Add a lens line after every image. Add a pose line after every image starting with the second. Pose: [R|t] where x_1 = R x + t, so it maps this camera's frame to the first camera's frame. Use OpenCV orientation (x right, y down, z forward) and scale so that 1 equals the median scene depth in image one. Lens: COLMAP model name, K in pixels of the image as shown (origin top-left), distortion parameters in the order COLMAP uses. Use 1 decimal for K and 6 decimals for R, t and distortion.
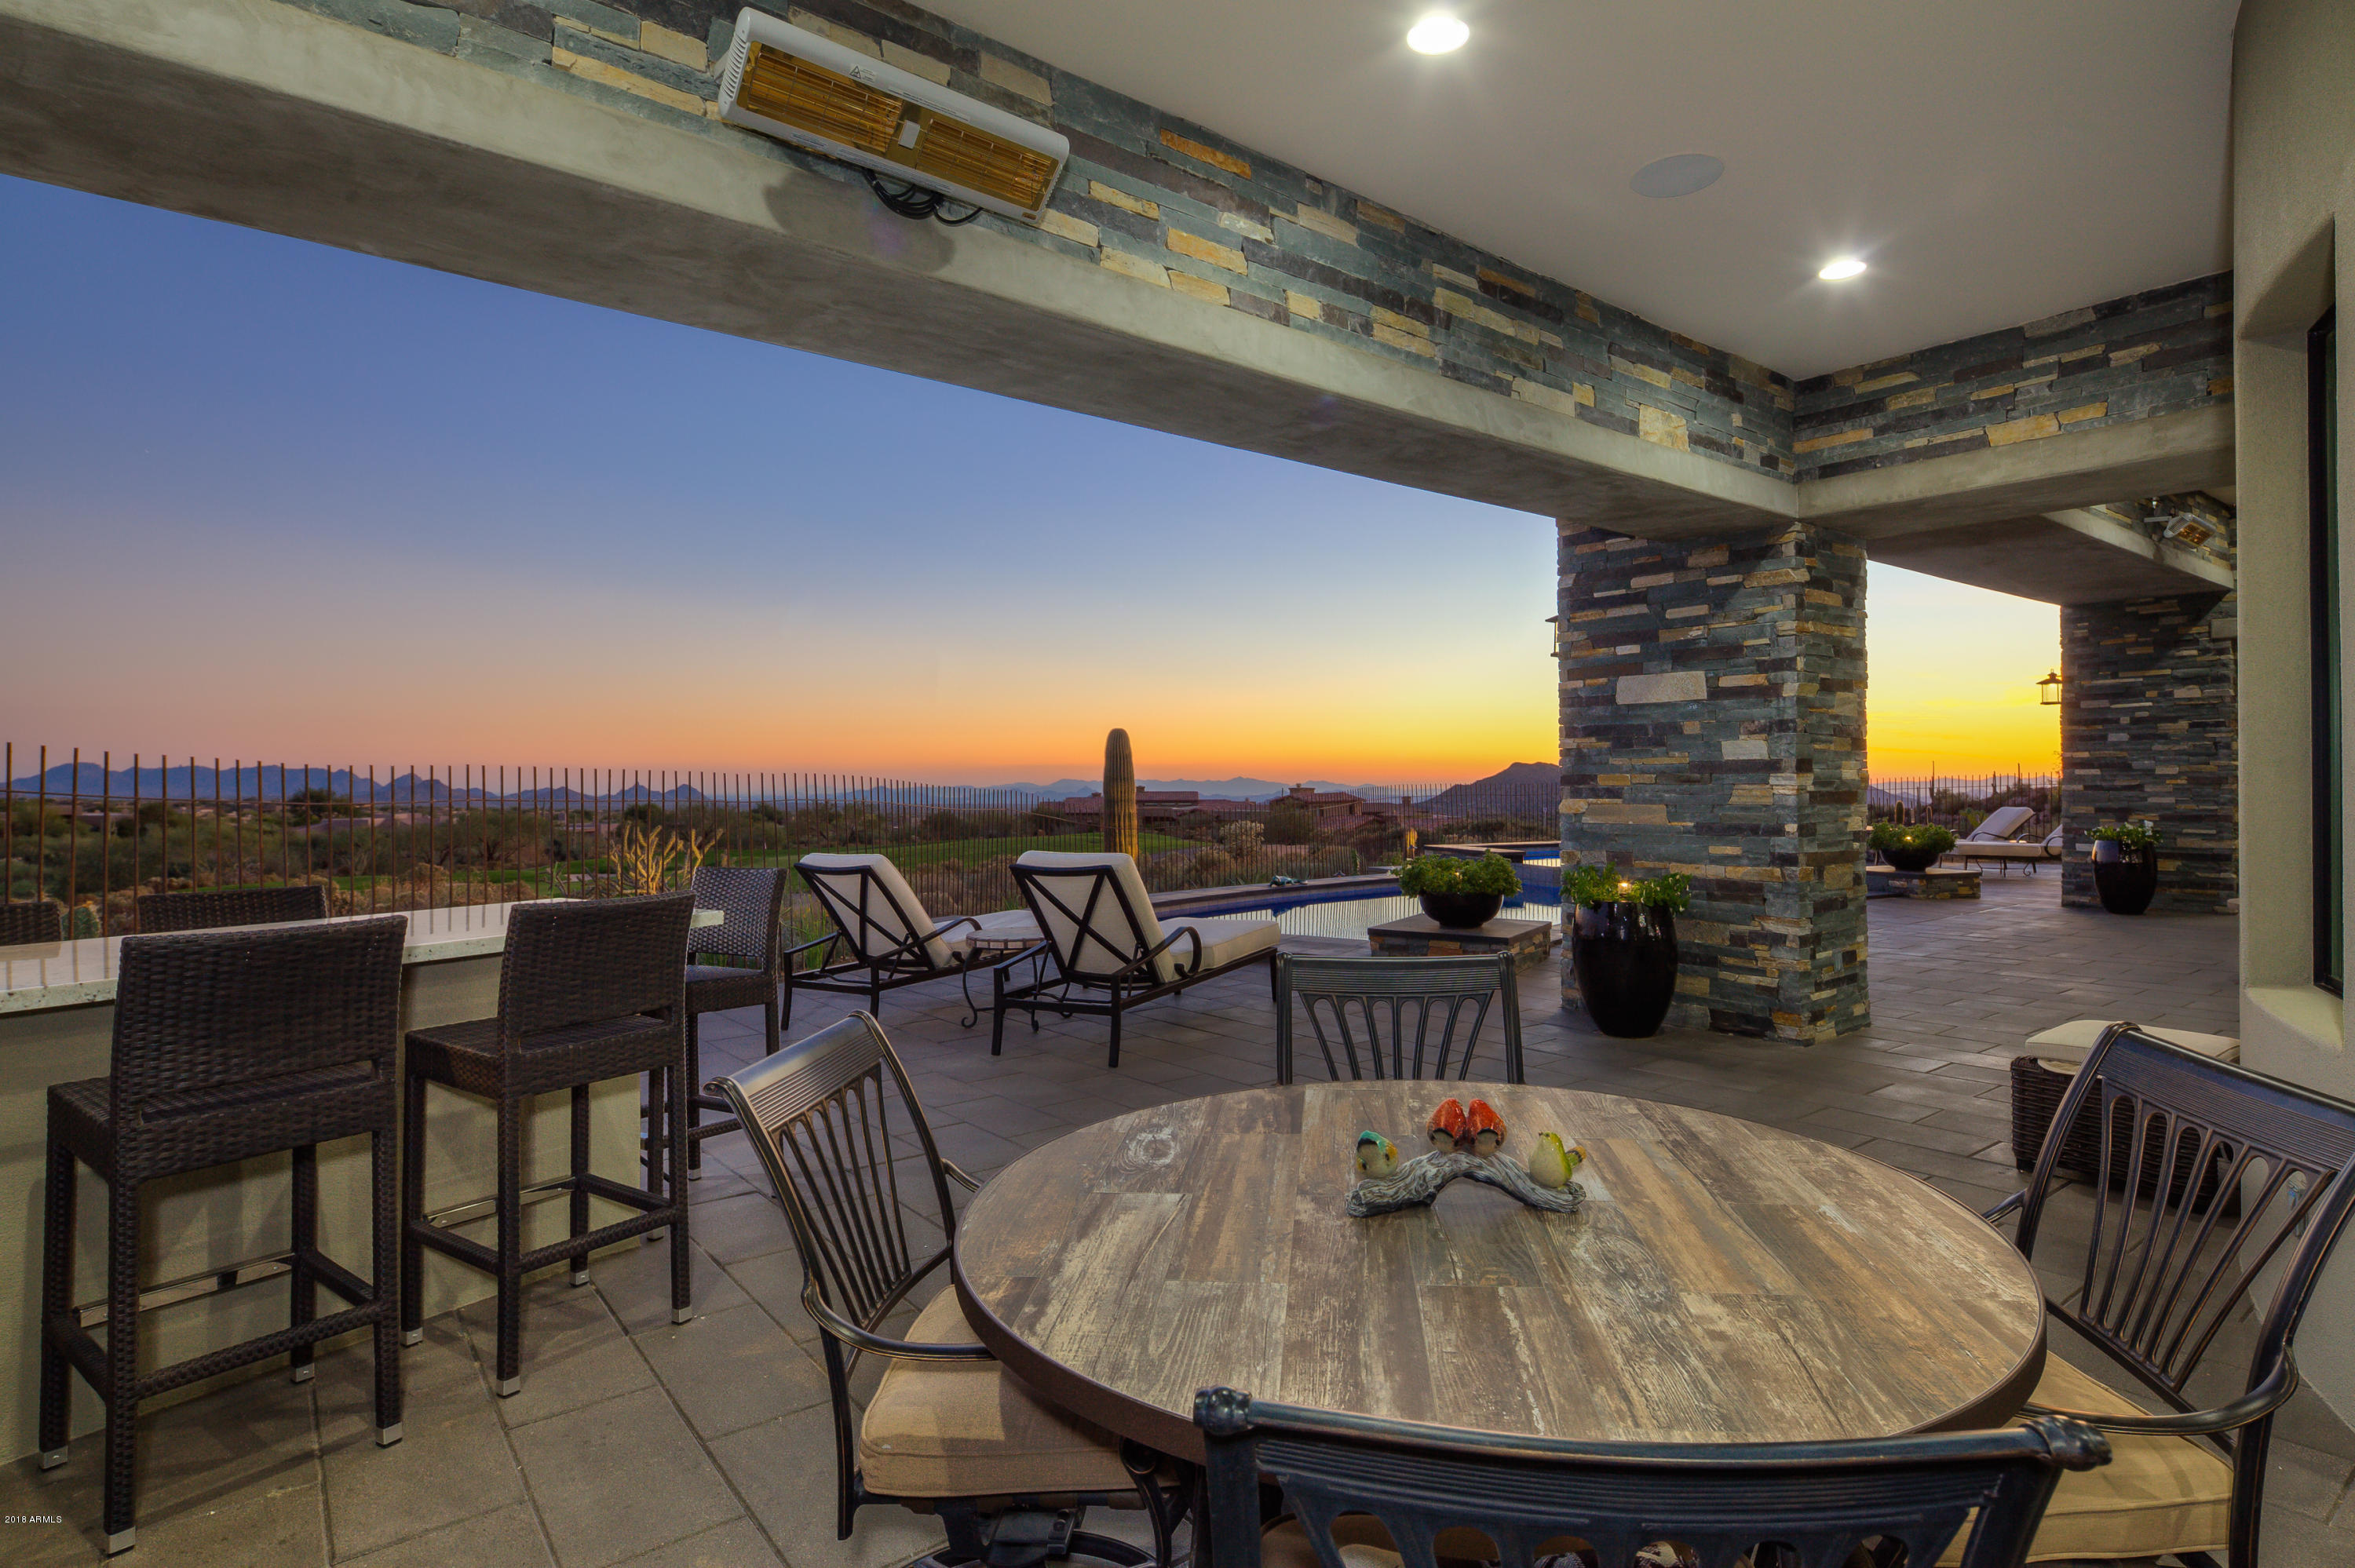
lens RADIAL K [[1220.3, 0, 1182.9], [0, 1220.3, 785.7], [0, 0, 1]] dist [-0.004284, -0.000241]
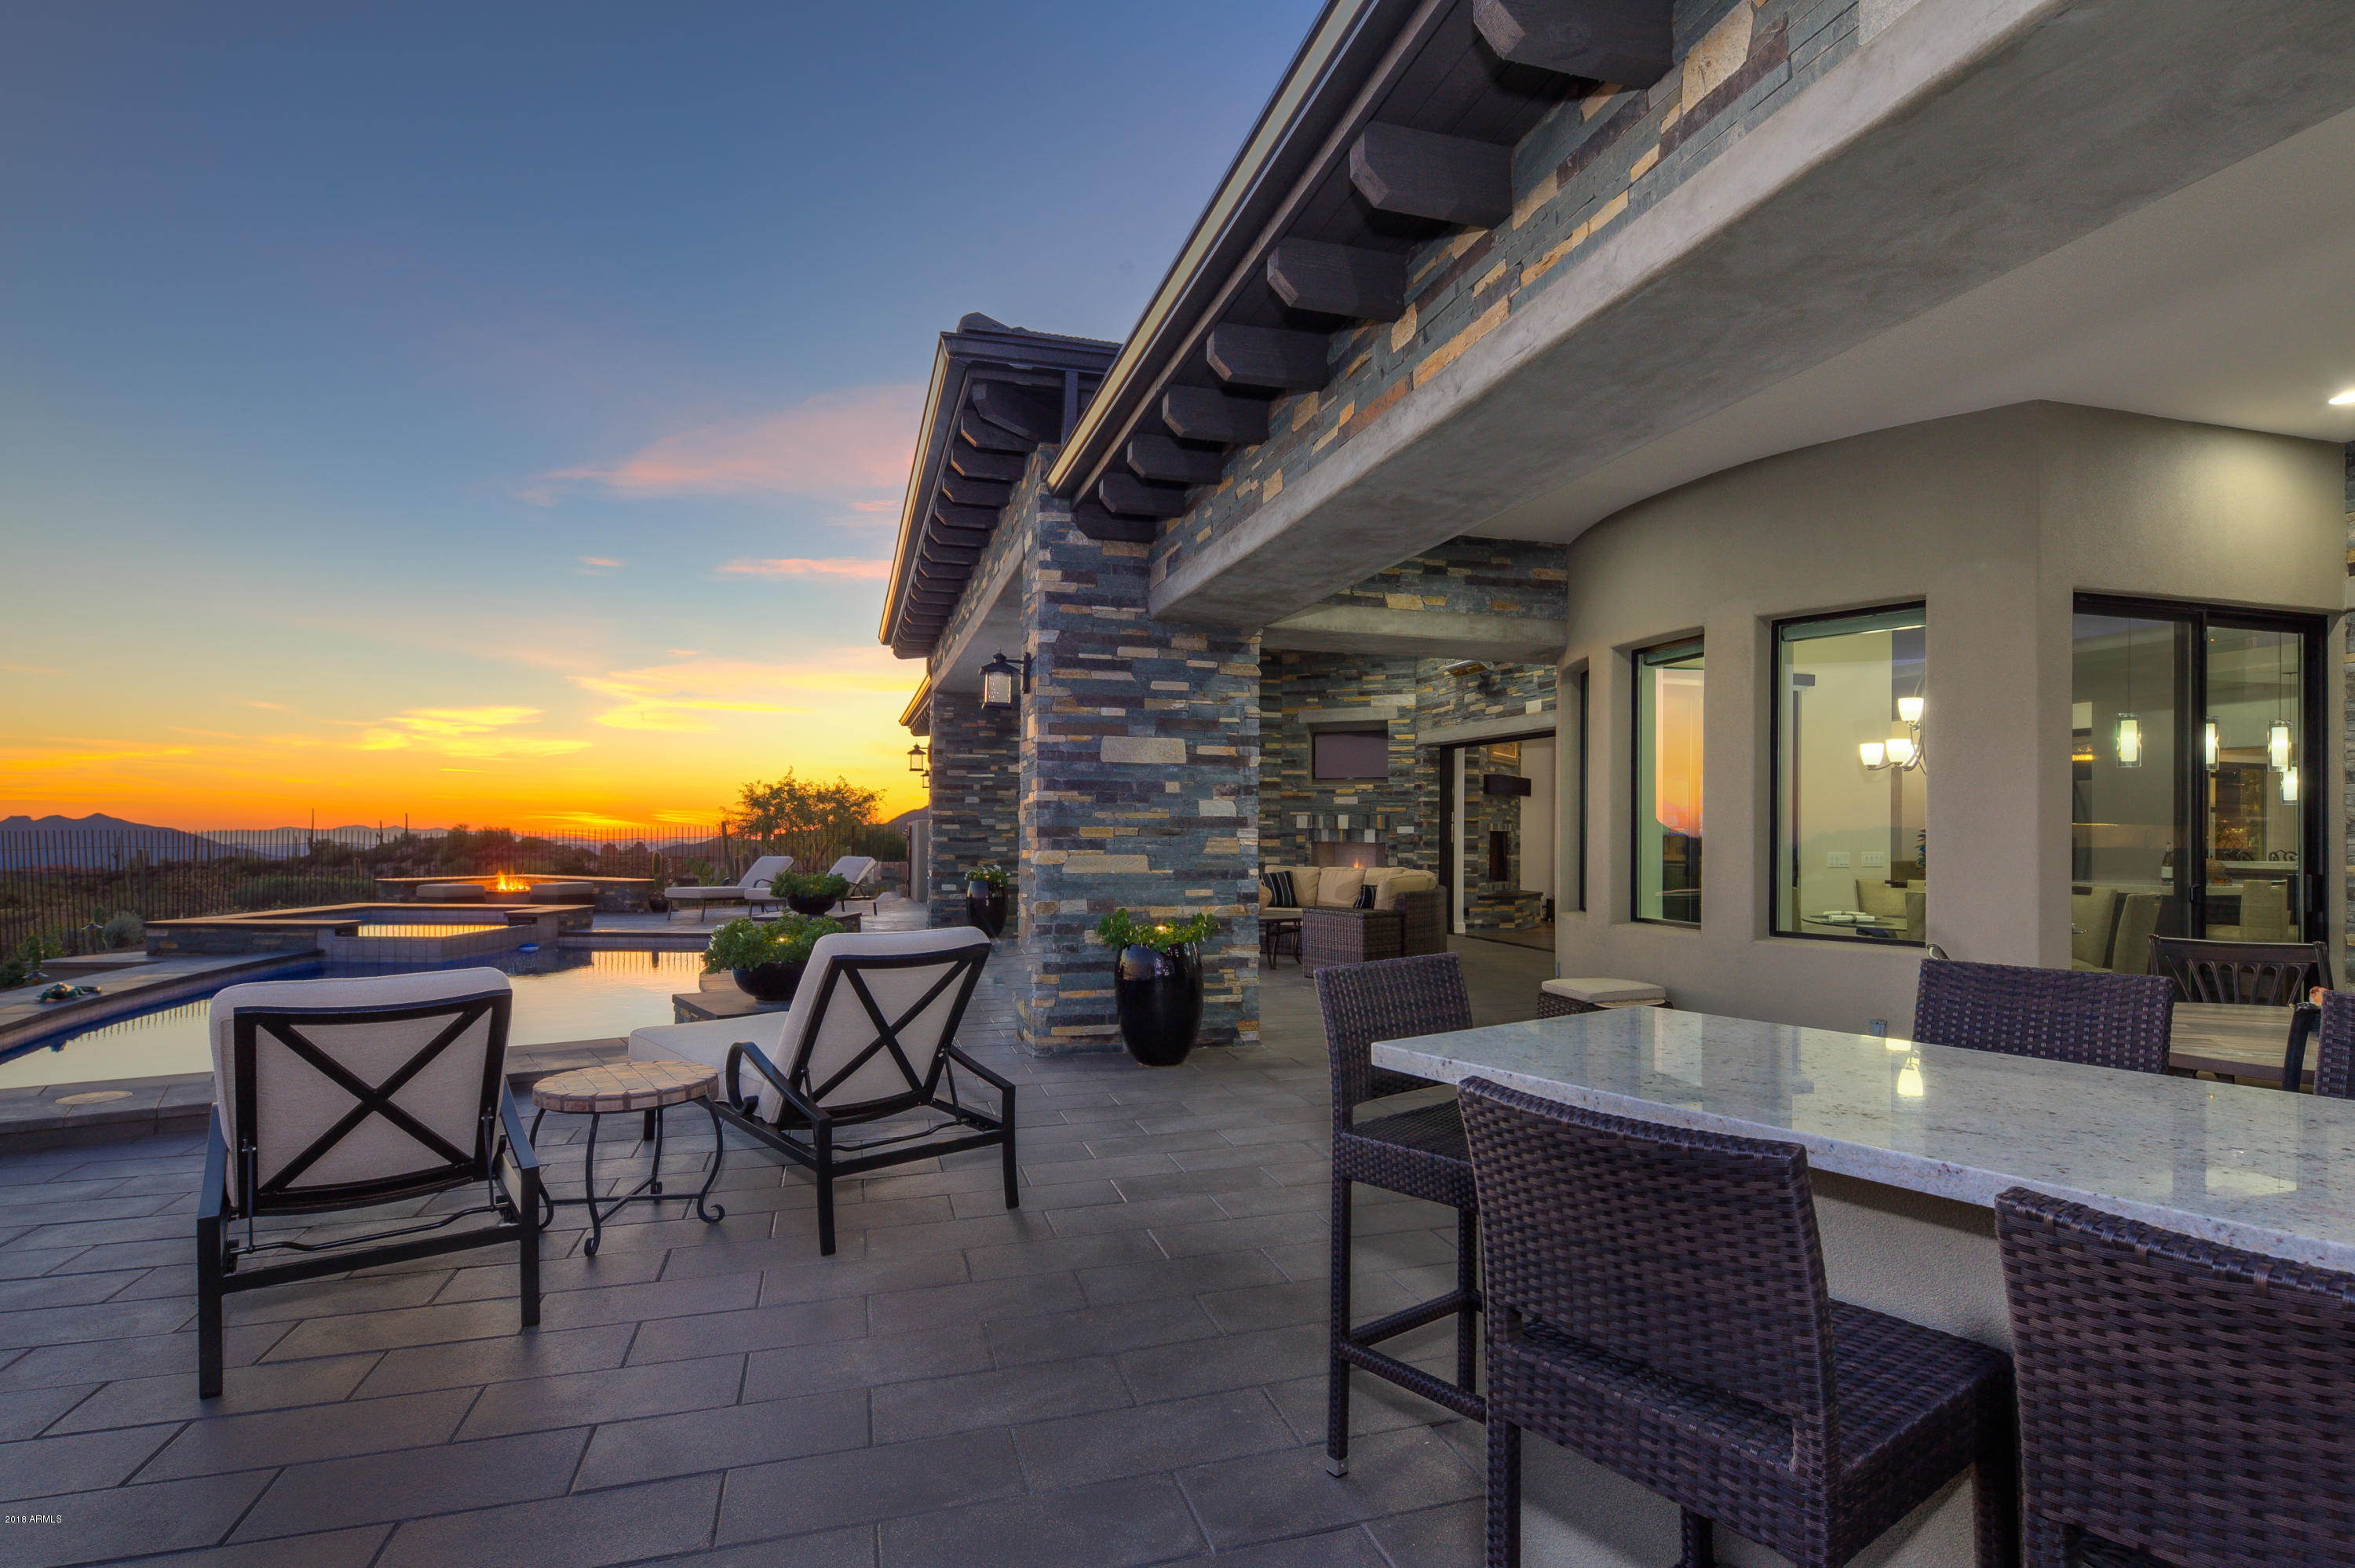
lens RADIAL K [[1220.3, 0, 1241.8], [0, 1220.3, 839.6], [0, 0, 1]] dist [-0.004284, -0.000241]
pose [[0.339906, 0.001438, 0.940458, -0.625273], [-0.004271, 0.999991, 0.000015, 0.001233], [-0.940450, -0.004022, 0.339909, 0.535719]]
